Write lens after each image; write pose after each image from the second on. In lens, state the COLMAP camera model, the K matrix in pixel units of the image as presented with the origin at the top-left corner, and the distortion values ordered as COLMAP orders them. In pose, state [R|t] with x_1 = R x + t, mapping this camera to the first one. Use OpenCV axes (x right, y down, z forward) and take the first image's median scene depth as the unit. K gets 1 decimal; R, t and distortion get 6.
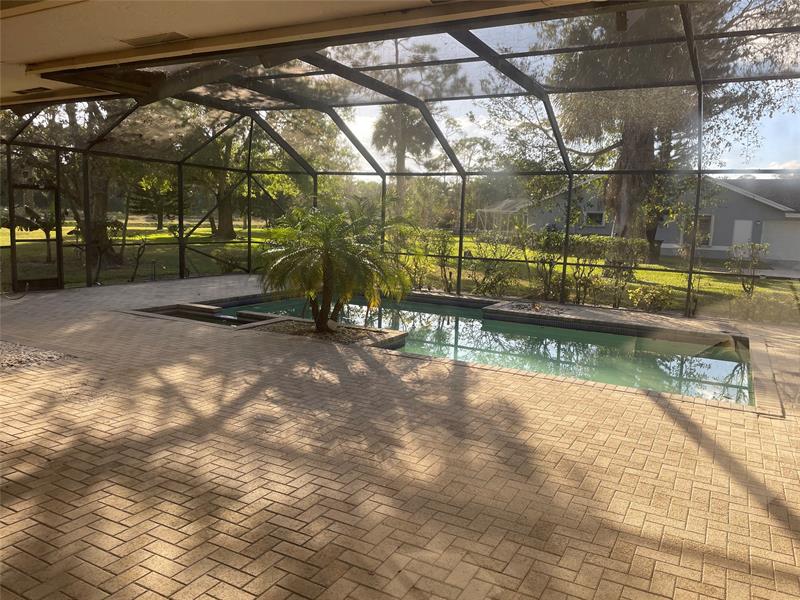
lens RADIAL K [[603.6, 0, 405.5], [0, 603.6, 297.6], [0, 0, 1]] dist [0.089459, -0.105865]
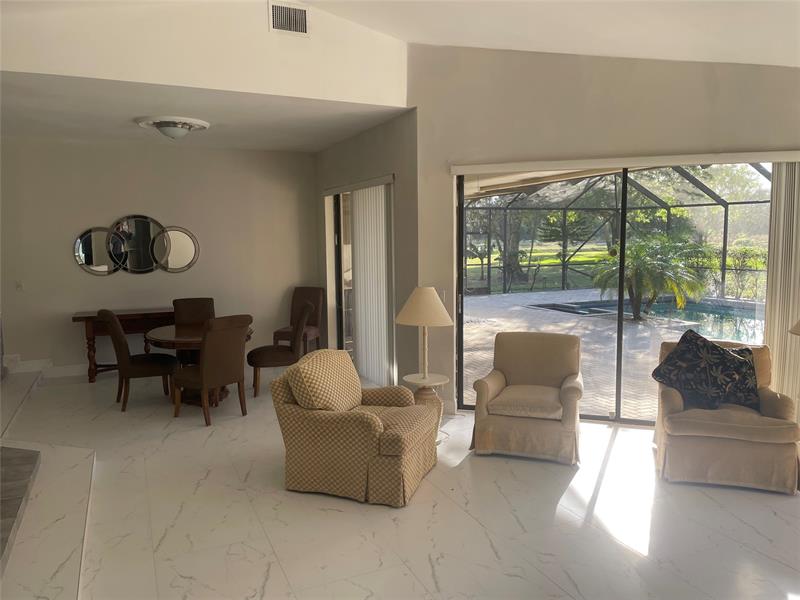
lens RADIAL K [[603.6, 0, 405.5], [0, 603.6, 297.6], [0, 0, 1]] dist [0.089459, -0.105865]
pose [[0.798002, 0.016050, -0.602441, 0.179334], [-0.038016, 0.998995, -0.023741, 0.032204], [0.601454, 0.041848, 0.797810, -0.322604]]
